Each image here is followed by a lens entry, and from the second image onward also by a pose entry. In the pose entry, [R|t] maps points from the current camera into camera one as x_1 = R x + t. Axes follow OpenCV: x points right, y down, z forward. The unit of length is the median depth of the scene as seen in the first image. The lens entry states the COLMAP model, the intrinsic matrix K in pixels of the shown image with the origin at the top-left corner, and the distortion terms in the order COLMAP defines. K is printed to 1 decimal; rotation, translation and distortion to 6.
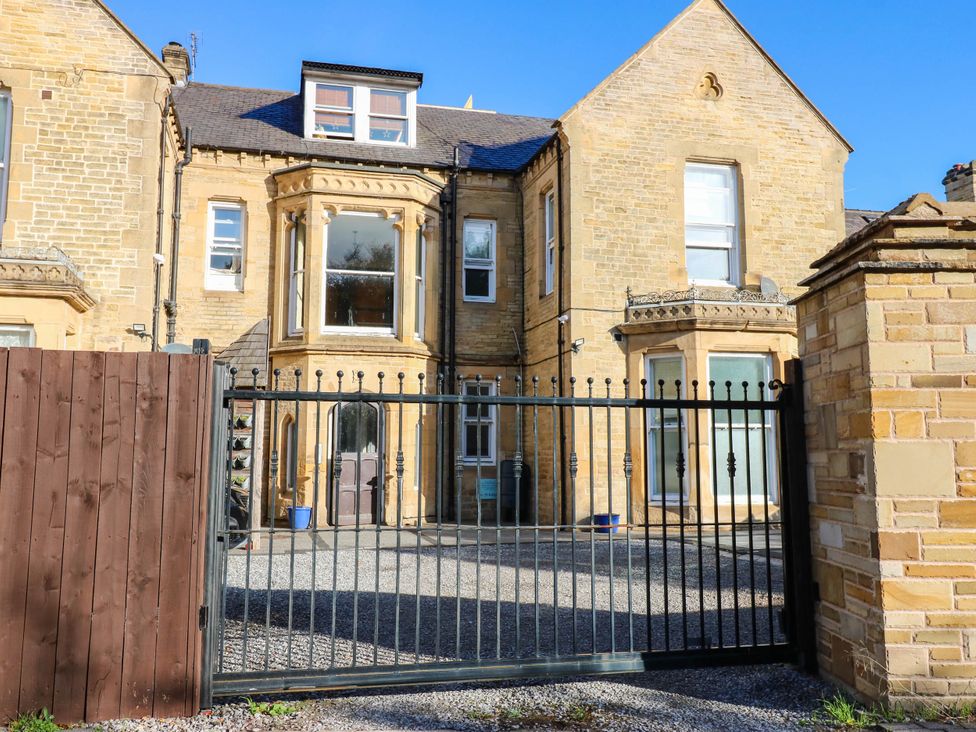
lens RADIAL K [[831.4, 0, 488.0], [0, 831.4, 366.0], [0, 0, 1]] dist [0.002140, -0.000477]
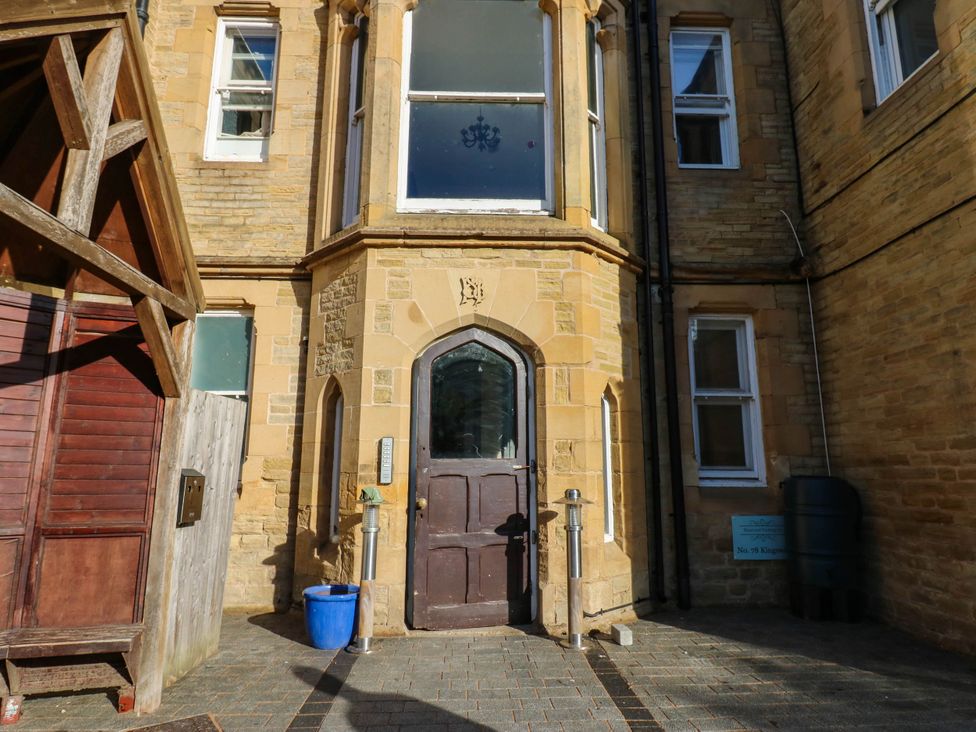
lens RADIAL K [[658.4, 0, 487.1], [0, 658.4, 335.5], [0, 0, 1]] dist [0.003162, 0.000337]
pose [[0.977721, -0.043125, -0.205429, -0.068794], [0.022952, 0.994764, -0.099589, 0.068266], [0.208648, 0.092655, 0.973592, 0.599015]]
